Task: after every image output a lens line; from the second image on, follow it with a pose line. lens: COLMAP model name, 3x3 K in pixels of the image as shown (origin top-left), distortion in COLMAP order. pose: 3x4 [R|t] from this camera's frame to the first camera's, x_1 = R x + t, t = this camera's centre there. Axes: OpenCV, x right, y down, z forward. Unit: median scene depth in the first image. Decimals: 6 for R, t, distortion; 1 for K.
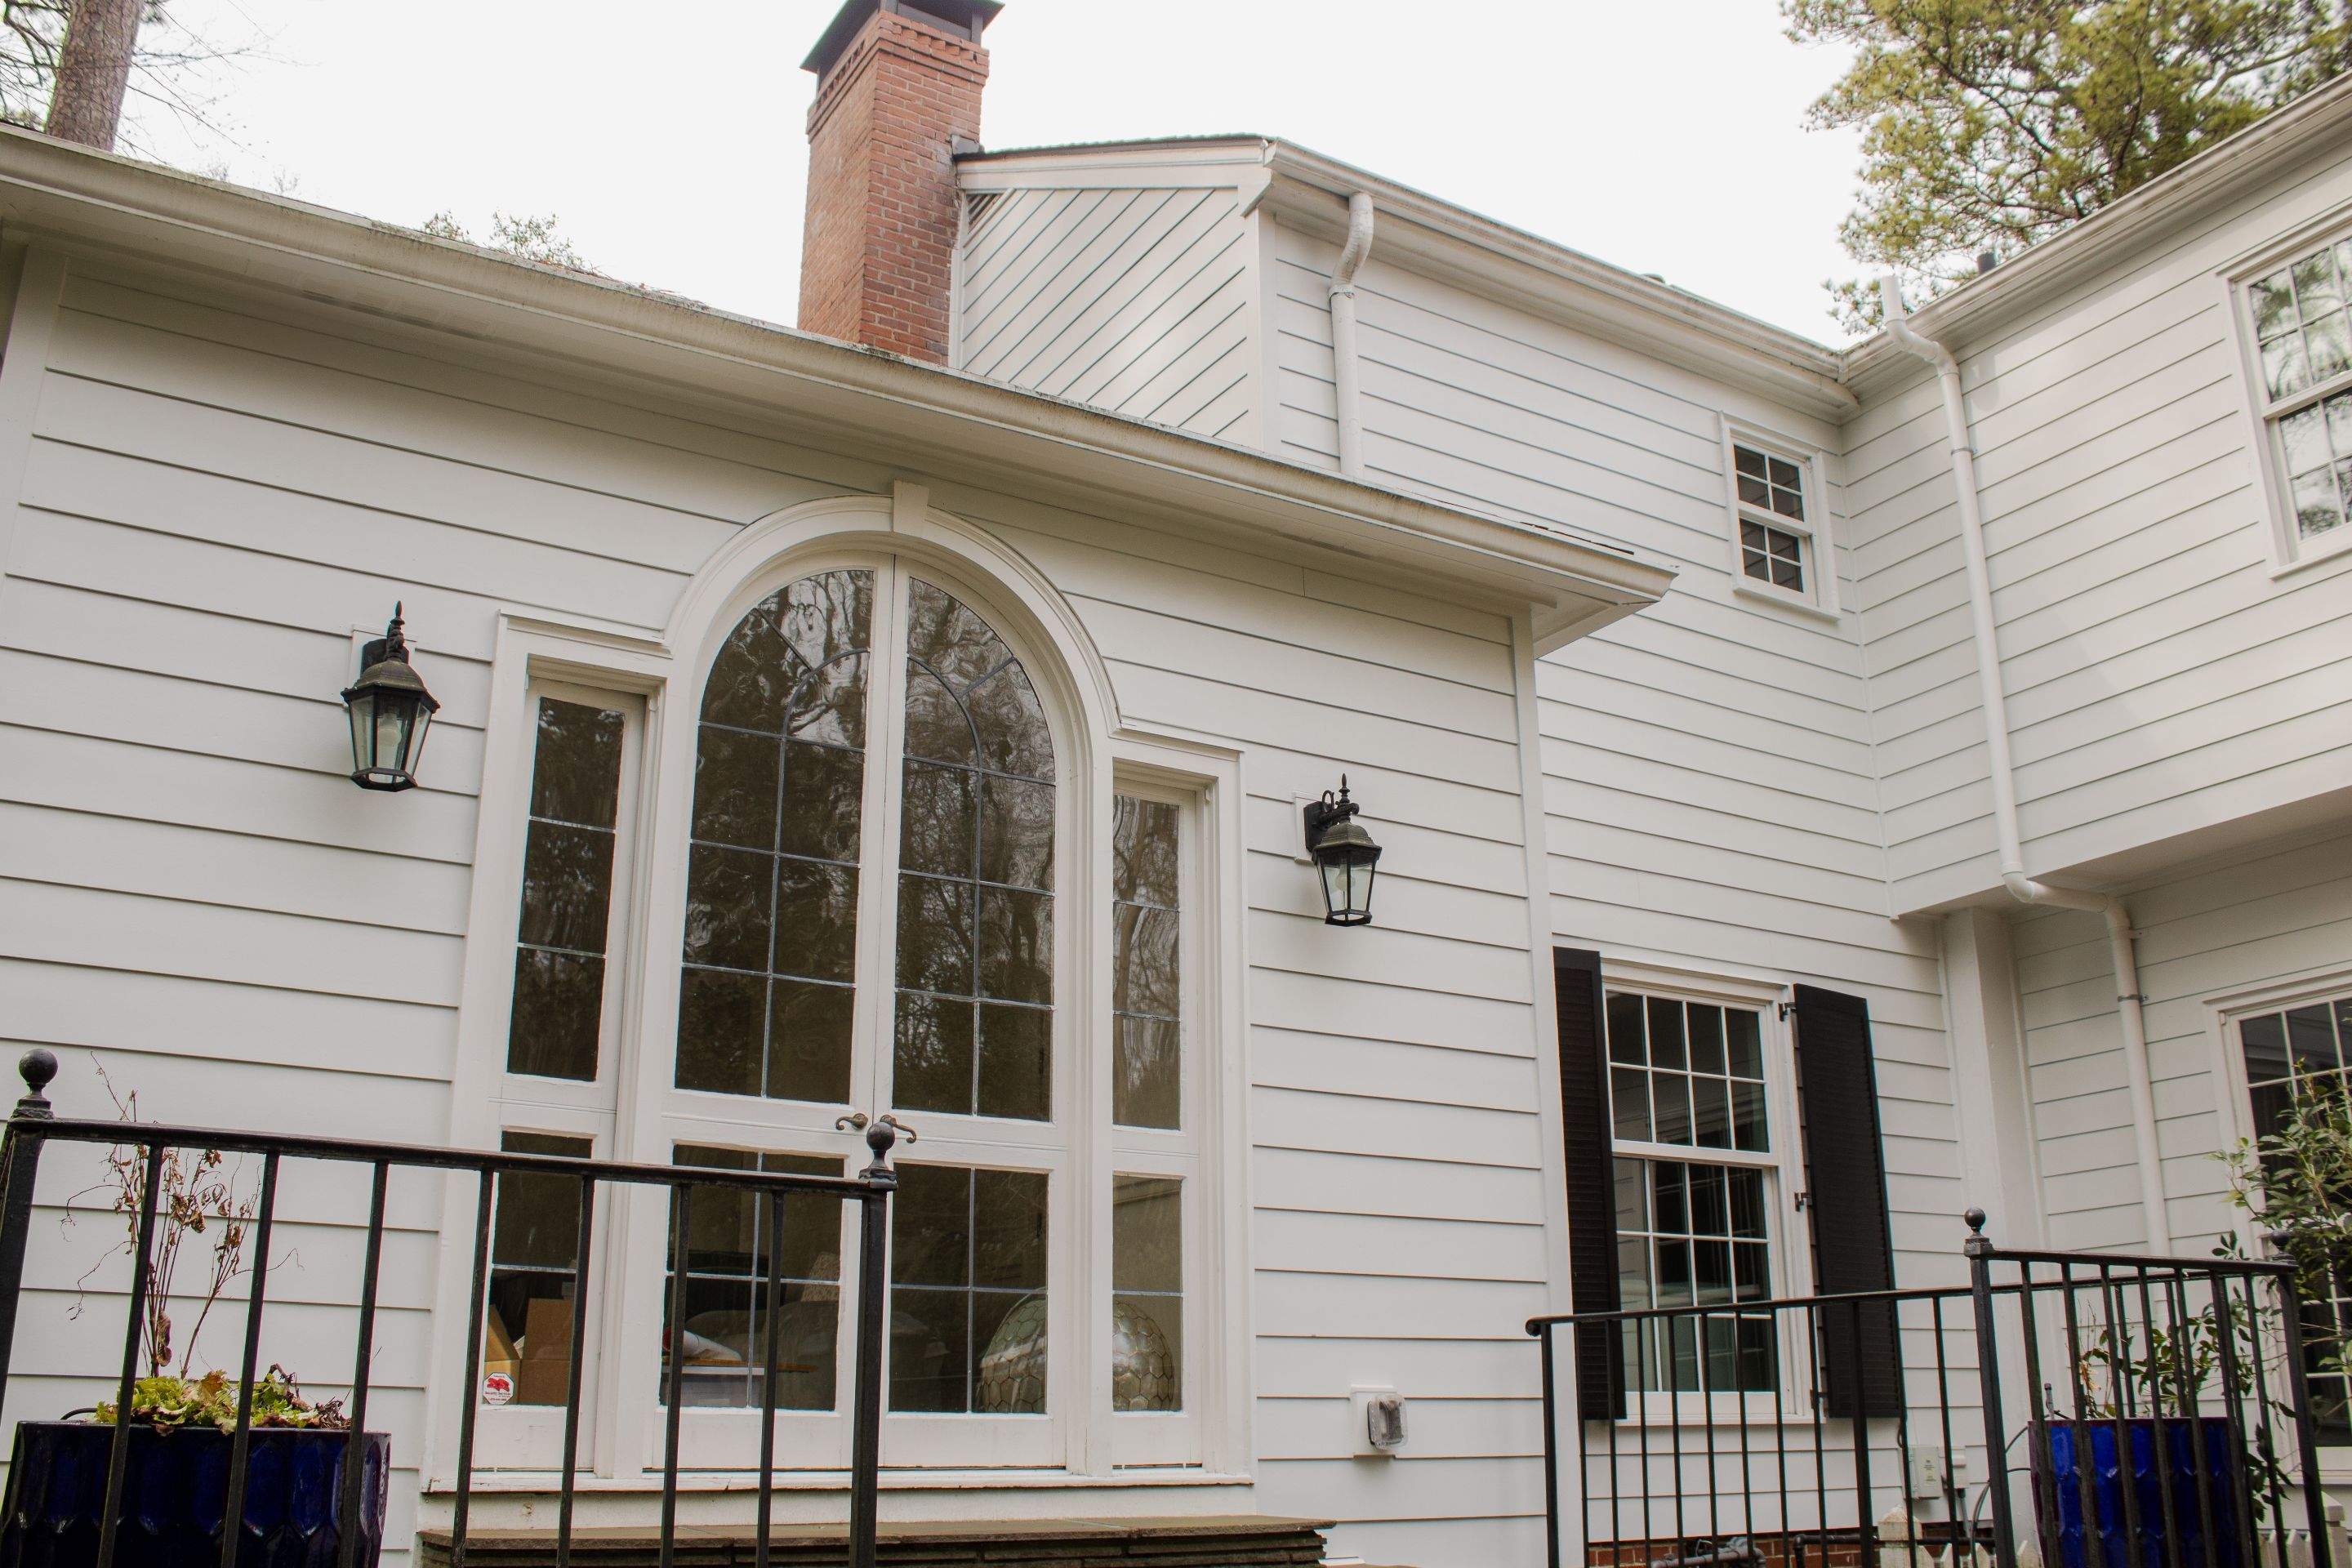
lens RADIAL K [[2087.7, 0, 1221.8], [0, 2087.7, 792.3], [0, 0, 1]] dist [-0.159389, 0.154993]
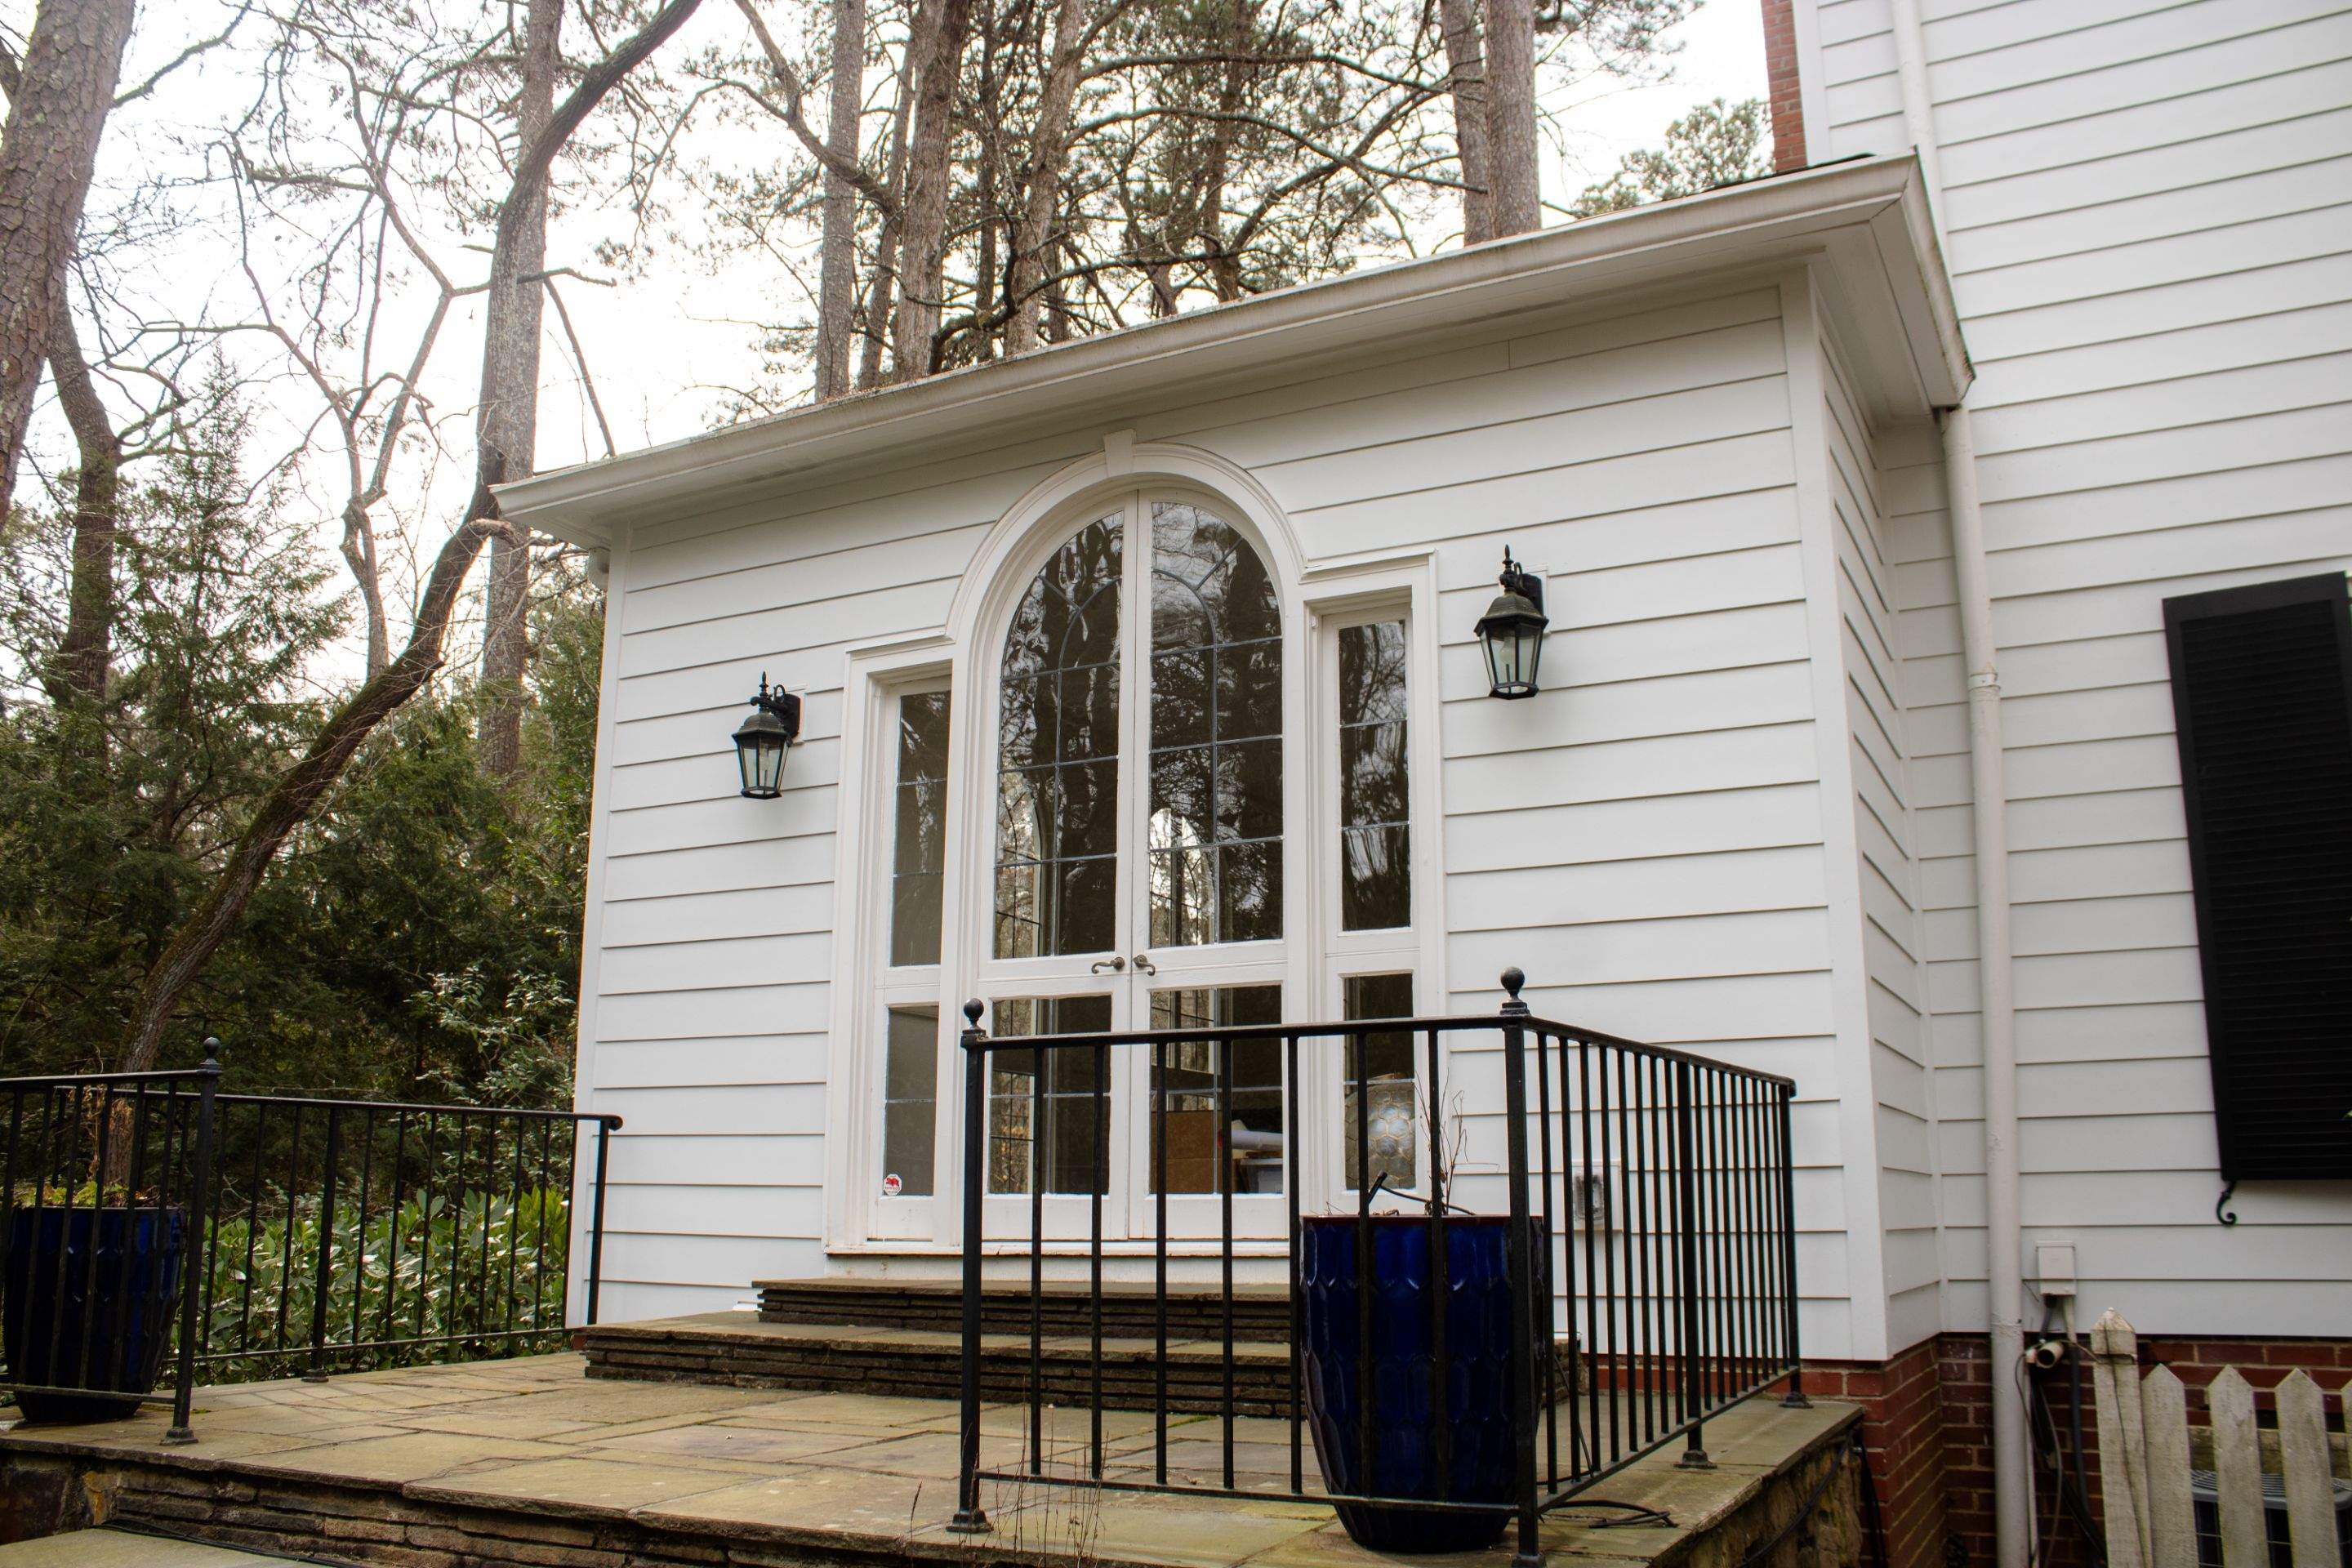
lens RADIAL K [[1934.1, 0, 1217.6], [0, 1934.1, 805.0], [0, 0, 1]] dist [-0.170758, 0.143760]
pose [[0.532390, -0.172402, -0.828758, 0.639320], [0.257453, 0.965639, -0.035490, 0.095148], [0.806399, -0.194472, 0.558481, 0.324345]]
